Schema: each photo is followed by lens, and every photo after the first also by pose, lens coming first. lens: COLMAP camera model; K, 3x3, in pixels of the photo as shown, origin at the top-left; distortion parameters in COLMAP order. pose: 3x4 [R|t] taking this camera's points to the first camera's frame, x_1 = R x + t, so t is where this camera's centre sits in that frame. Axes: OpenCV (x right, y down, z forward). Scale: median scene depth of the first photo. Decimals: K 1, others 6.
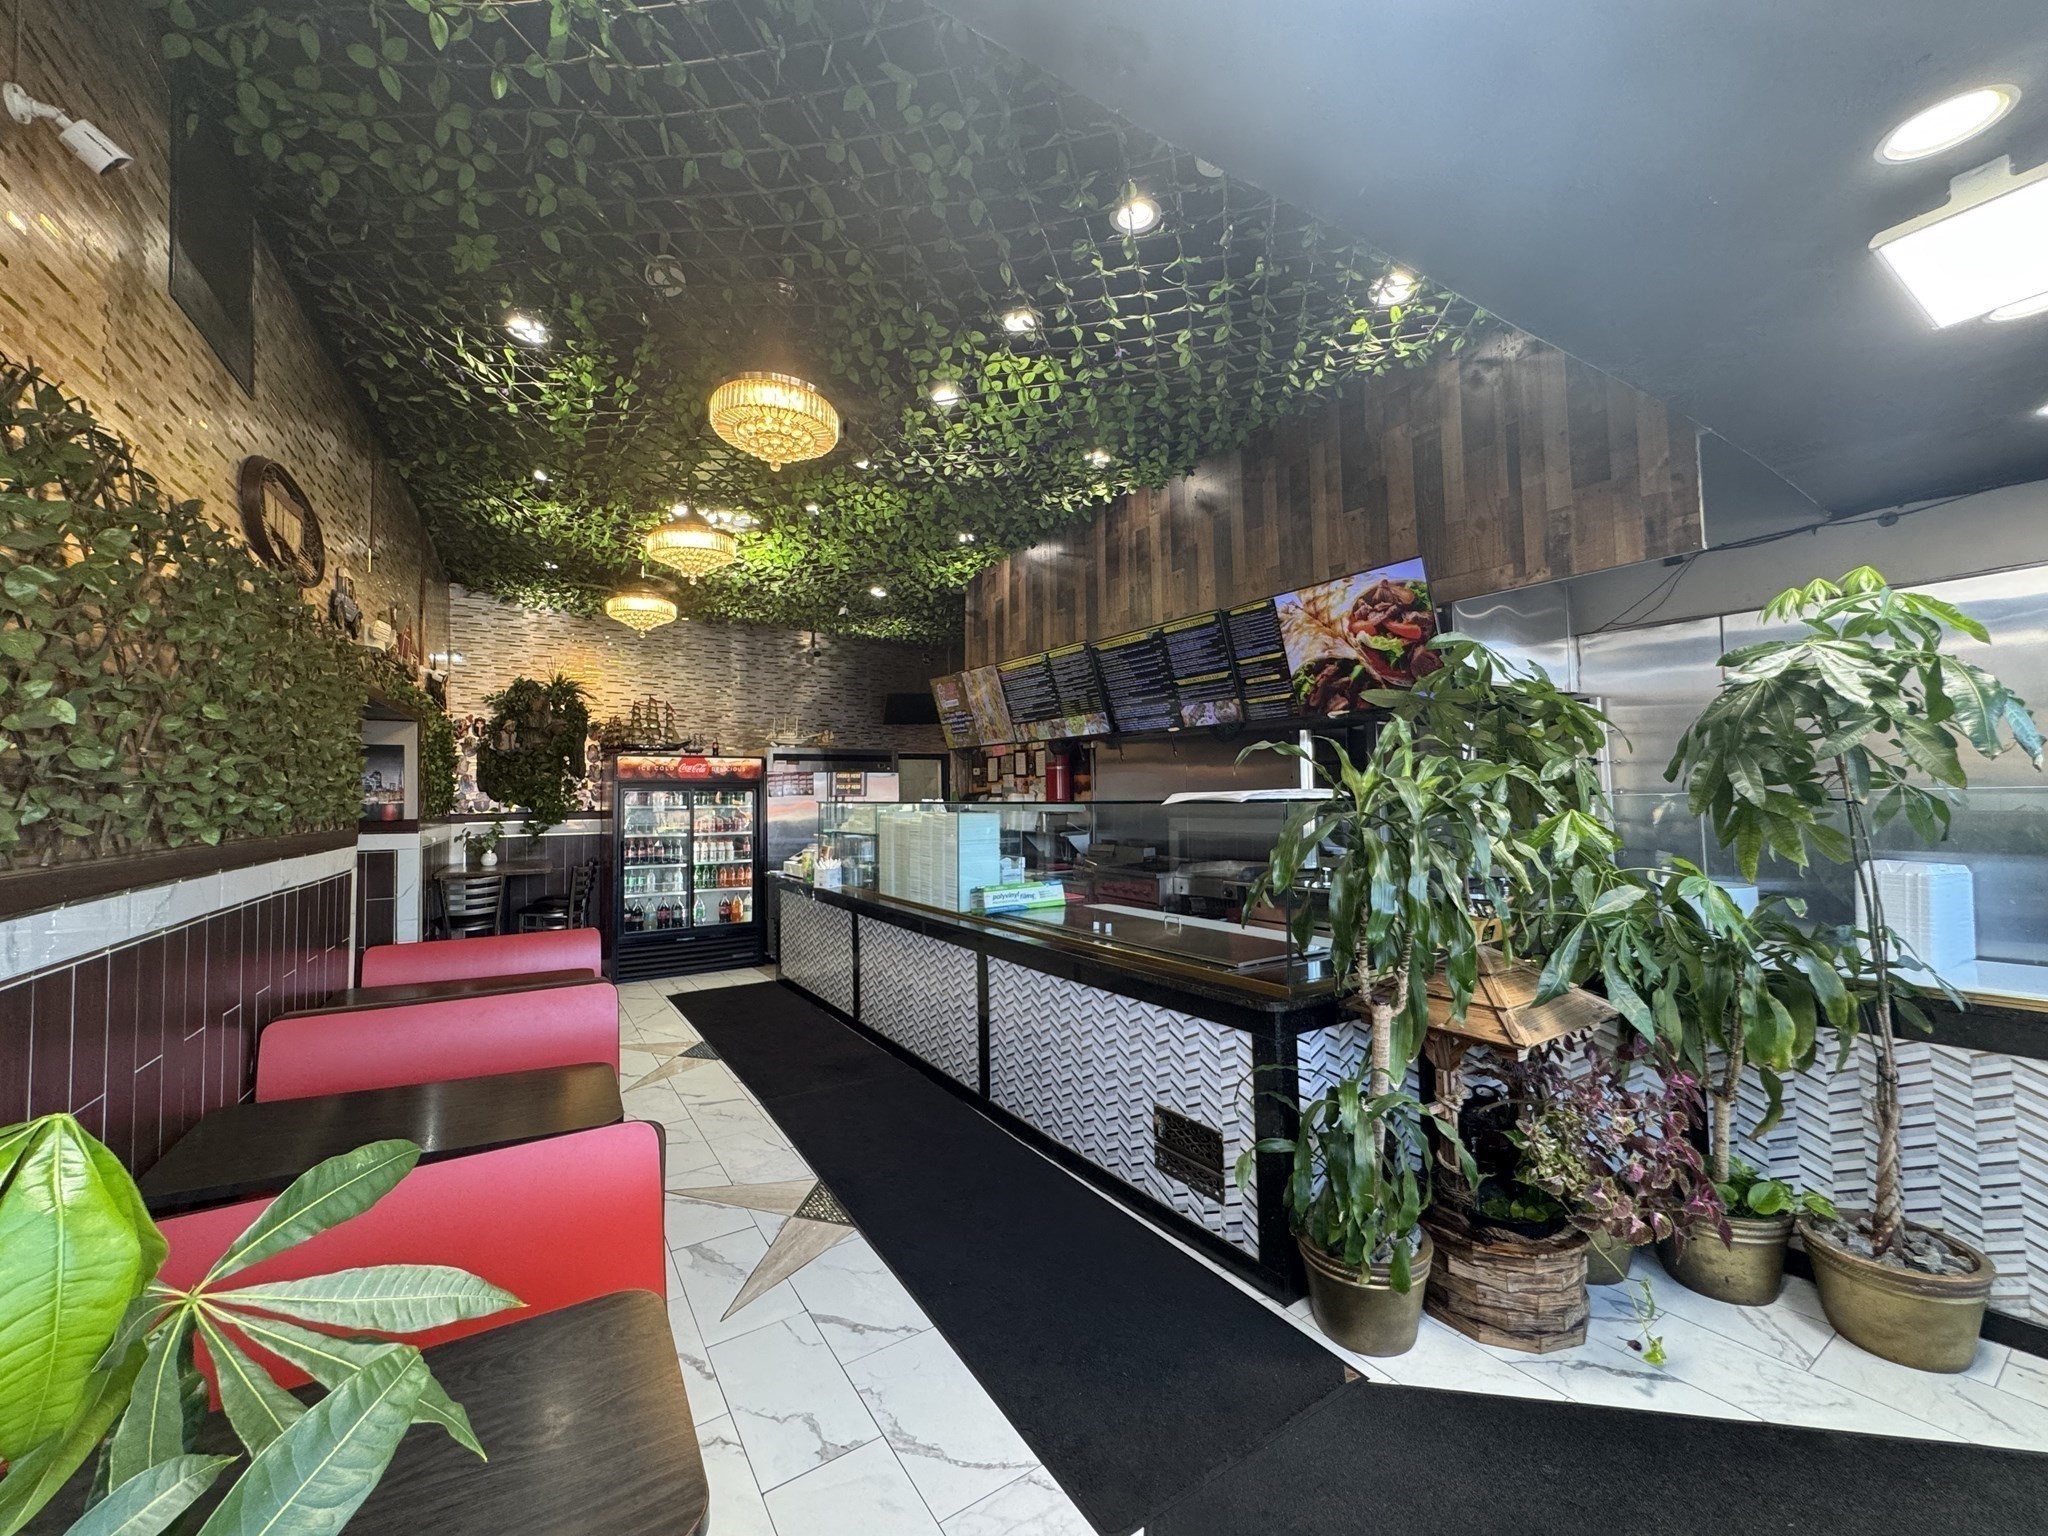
lens RADIAL K [[821.4, 0, 1023.8], [0, 821.4, 765.5], [0, 0, 1]] dist [-0.006318, 0.000845]
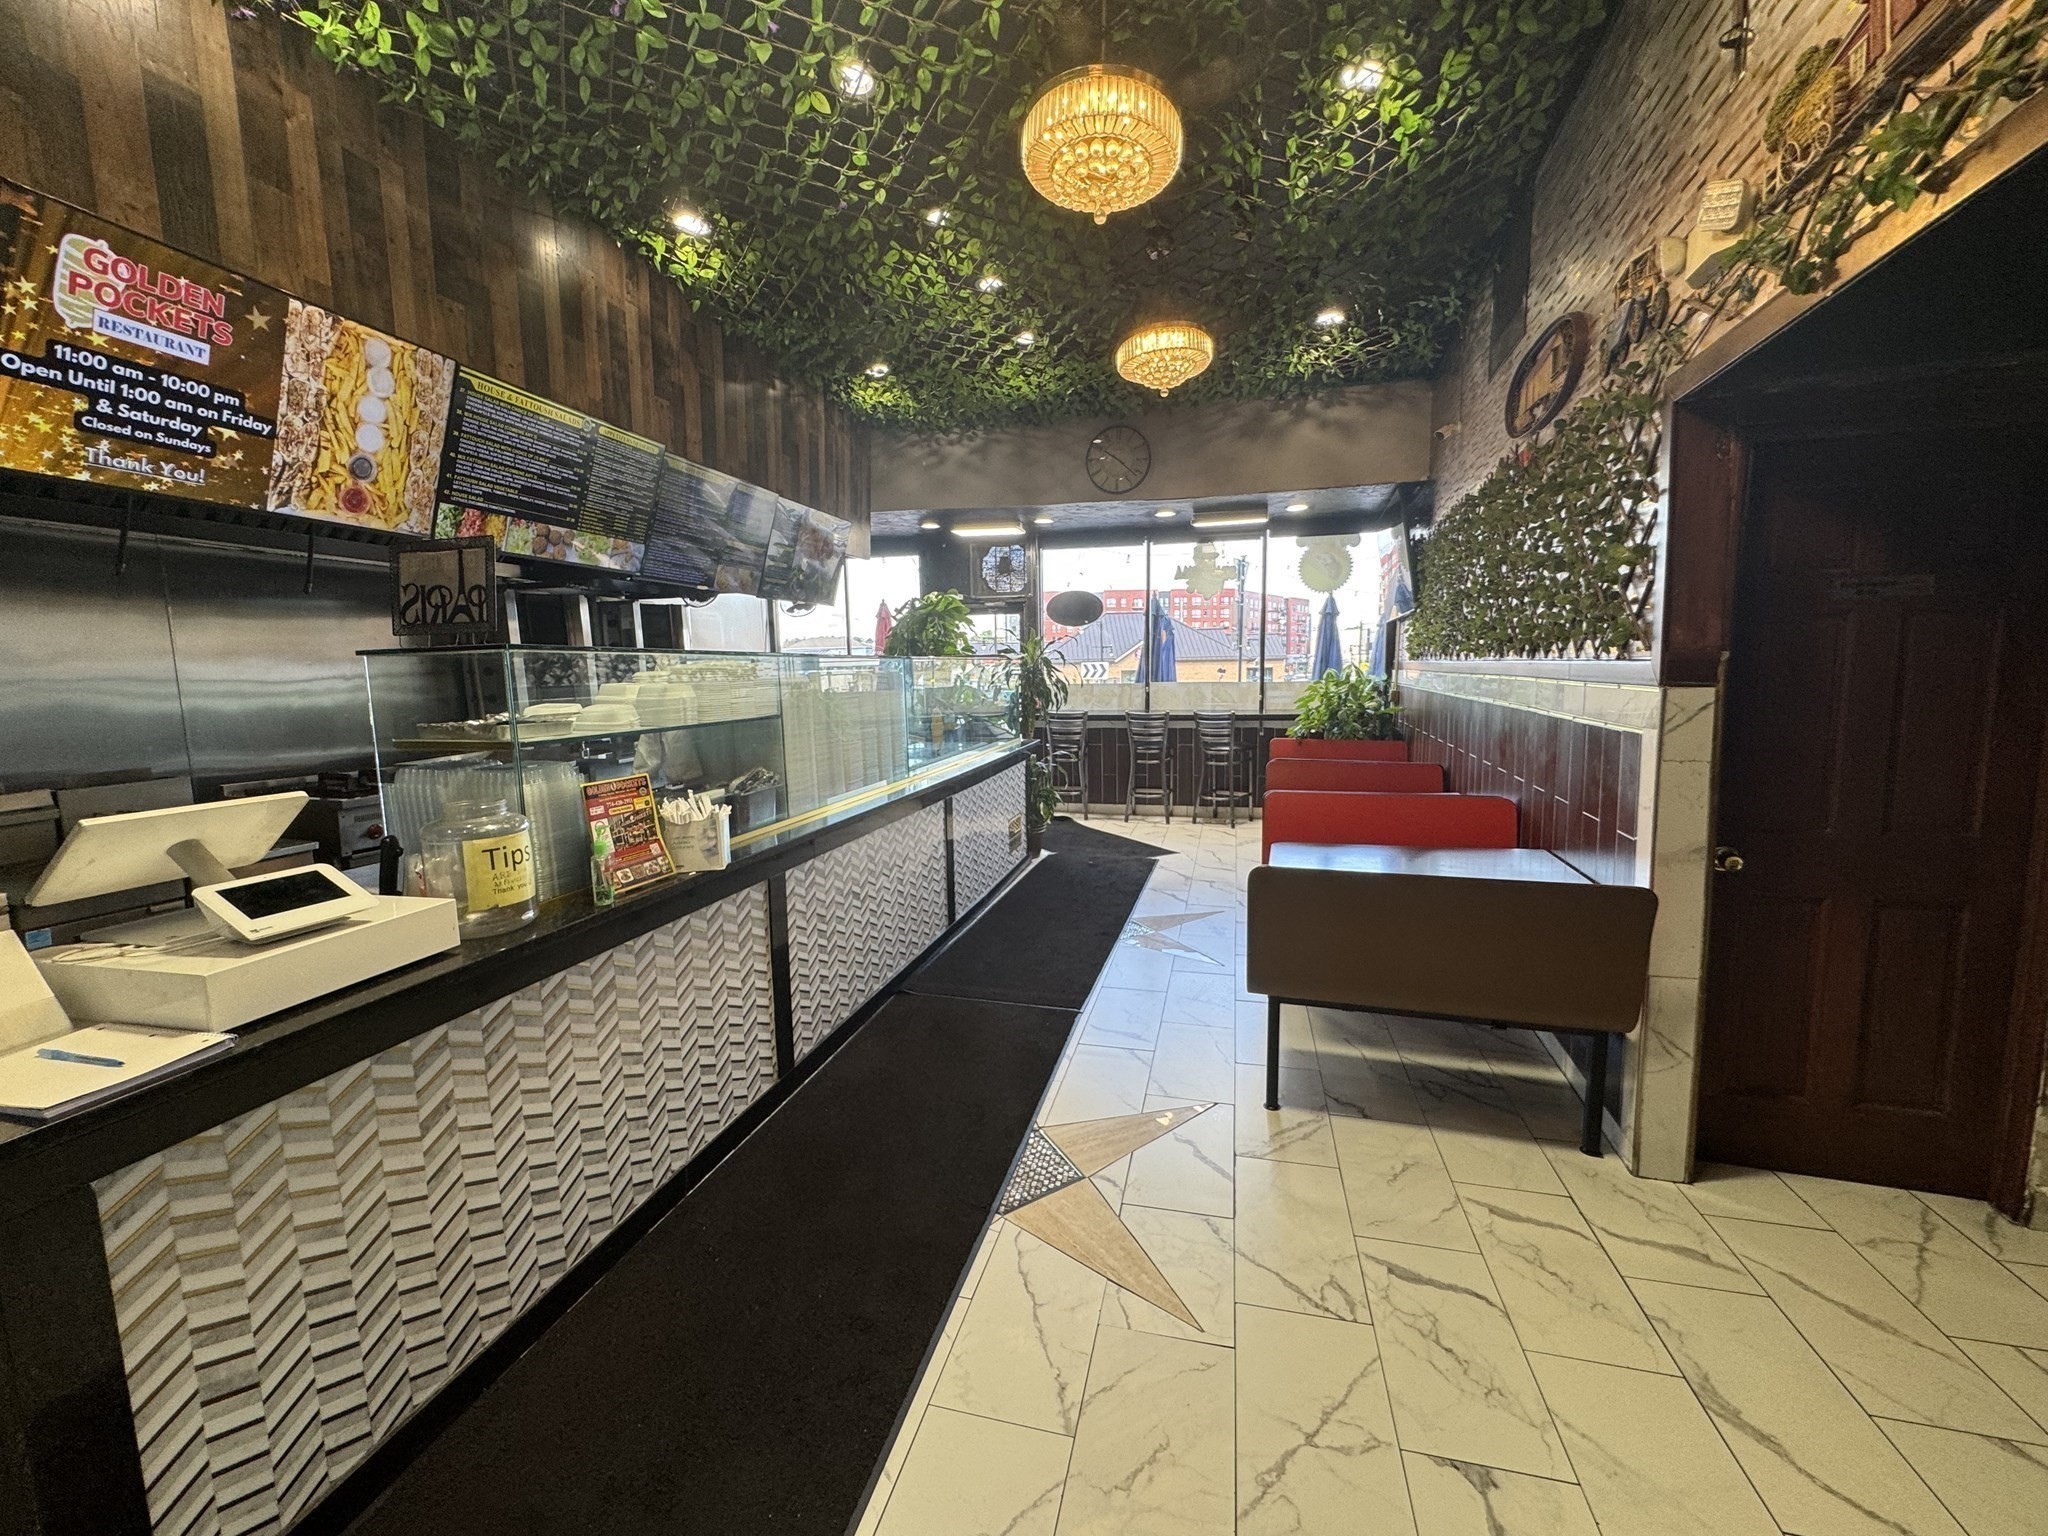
lens RADIAL K [[821.4, 0, 1027.6], [0, 821.4, 765.6], [0, 0, 1]] dist [-0.006318, 0.000845]
pose [[-0.685464, -0.056909, 0.725879, -0.771921], [0.004690, 0.996575, 0.082561, 0.083614], [-0.728092, 0.059997, -0.682849, 1.412831]]
